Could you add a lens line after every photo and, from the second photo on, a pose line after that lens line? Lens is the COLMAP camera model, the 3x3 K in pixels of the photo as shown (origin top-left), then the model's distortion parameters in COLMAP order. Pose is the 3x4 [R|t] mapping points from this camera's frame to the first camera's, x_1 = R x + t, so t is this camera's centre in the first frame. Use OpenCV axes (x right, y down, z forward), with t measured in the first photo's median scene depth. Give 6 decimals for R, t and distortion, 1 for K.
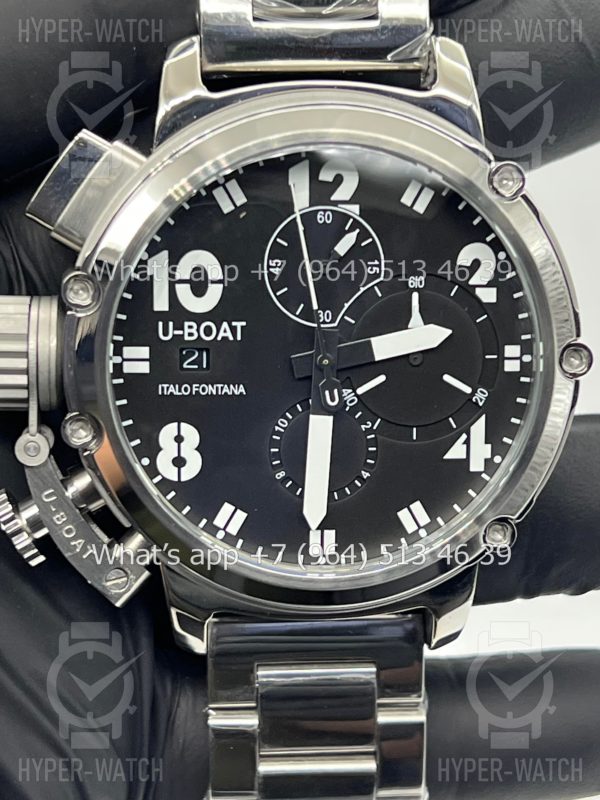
lens RADIAL K [[1895.7, 0, 294.7], [0, 1895.7, 403.1], [0, 0, 1]] dist [0.196809, 0.000000]
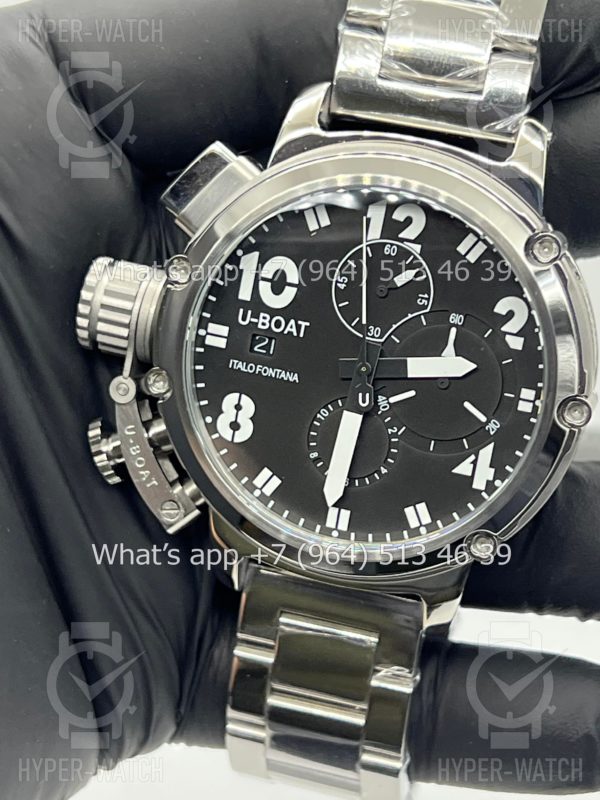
lens RADIAL K [[1895.7, 0, 281.5], [0, 1895.7, 398.3], [0, 0, 1]] dist [0.196809, 0.000000]
pose [[0.950849, 0.210458, -0.227144, 0.237491], [-0.212778, 0.976993, 0.014511, -0.009905], [0.224972, 0.034533, 0.973753, -0.166233]]
